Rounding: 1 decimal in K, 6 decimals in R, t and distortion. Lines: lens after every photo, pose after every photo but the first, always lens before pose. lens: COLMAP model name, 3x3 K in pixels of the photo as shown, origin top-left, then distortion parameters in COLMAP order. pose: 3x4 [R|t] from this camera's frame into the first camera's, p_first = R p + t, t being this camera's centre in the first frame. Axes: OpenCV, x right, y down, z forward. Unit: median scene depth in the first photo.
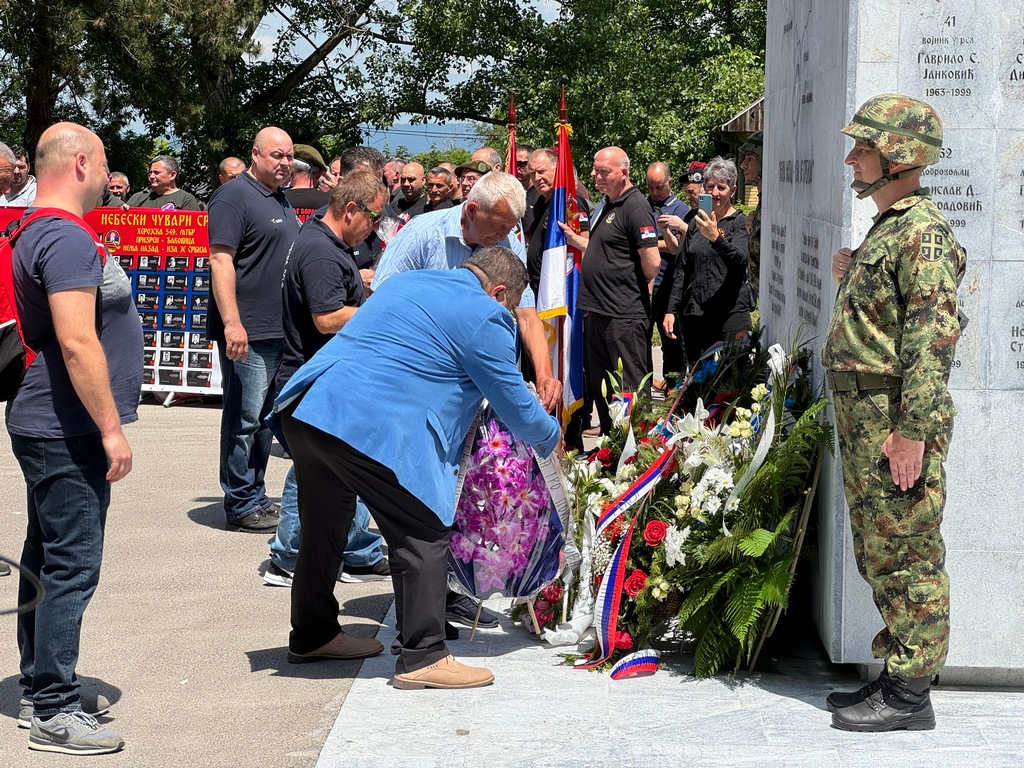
lens RADIAL K [[2236.2, 0, 512.0], [0, 2236.2, 384.0], [0, 0, 1]] dist [0.027917, 0.112993]
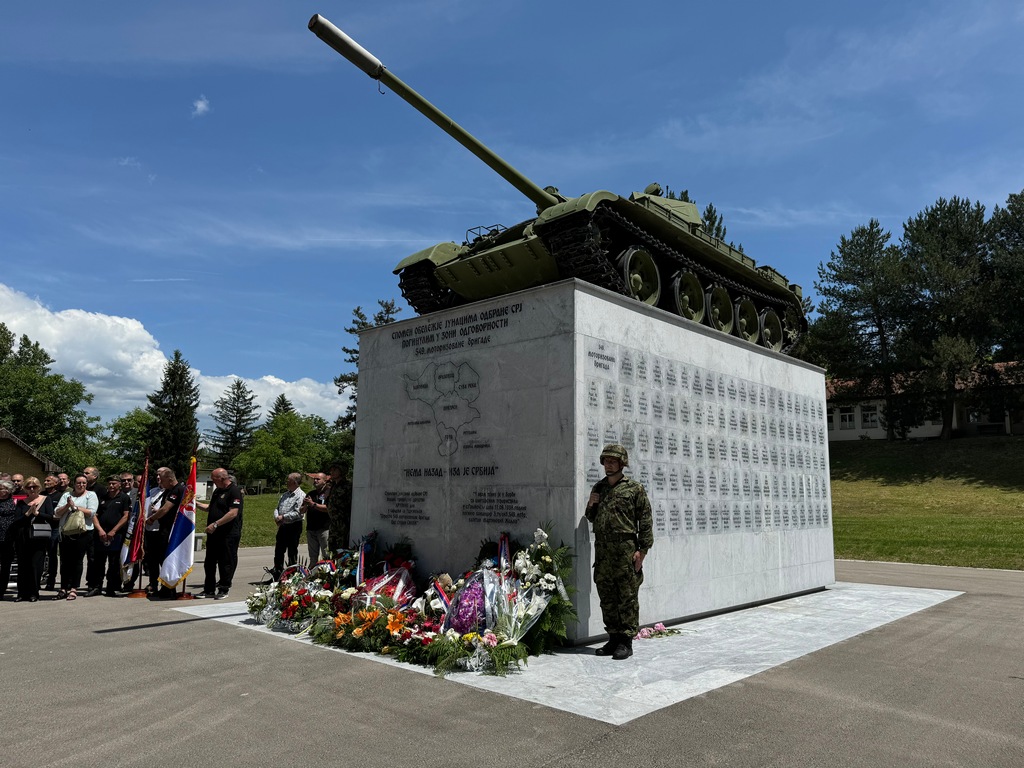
lens RADIAL K [[713.1, 0, 512.0], [0, 713.1, 384.0], [0, 0, 1]] dist [0.095069, -0.126326]
pose [[0.652947, 0.111412, 0.749165, -0.283532], [0.069202, 0.976209, -0.205492, -0.005297], [-0.754236, 0.186019, 0.629703, 0.175342]]
